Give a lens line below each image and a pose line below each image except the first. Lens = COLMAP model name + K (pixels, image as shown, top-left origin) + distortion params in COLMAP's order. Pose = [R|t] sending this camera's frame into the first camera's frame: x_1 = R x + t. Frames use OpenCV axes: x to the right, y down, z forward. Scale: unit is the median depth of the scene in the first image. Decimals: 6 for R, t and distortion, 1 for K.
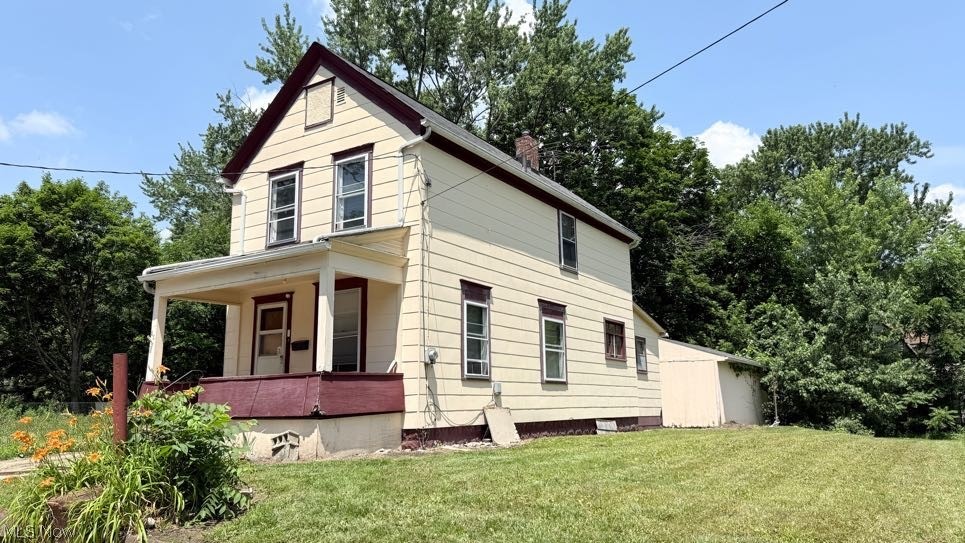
lens RADIAL K [[691.2, 0, 487.0], [0, 691.2, 274.5], [0, 0, 1]] dist [0.019835, -0.024468]
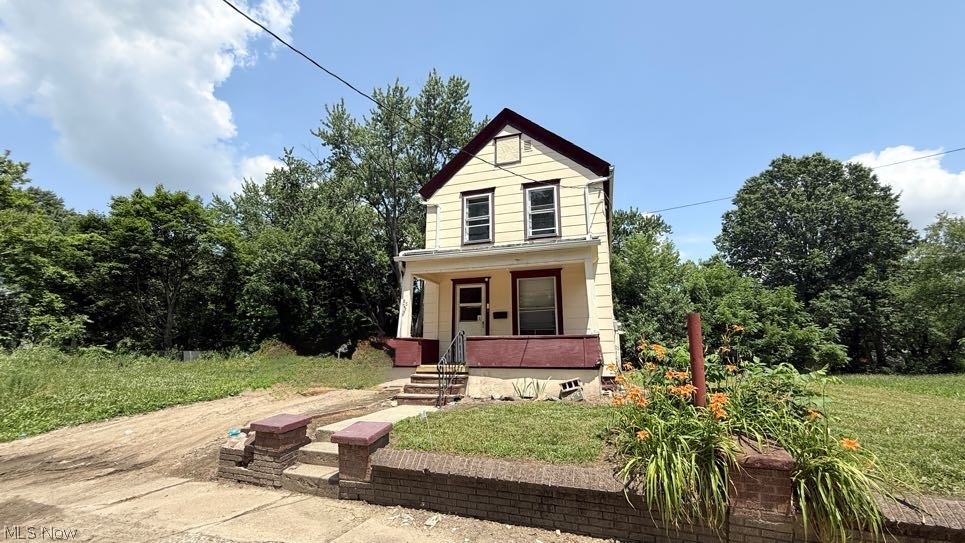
lens RADIAL K [[387.1, 0, 480.8], [0, 387.1, 267.2], [0, 0, 1]] dist [-0.000886, 0.000901]
pose [[0.966121, 0.071037, 0.248119, -0.482520], [-0.060771, 0.996958, -0.048802, 0.043802], [-0.250831, 0.032070, 0.967499, 0.233342]]
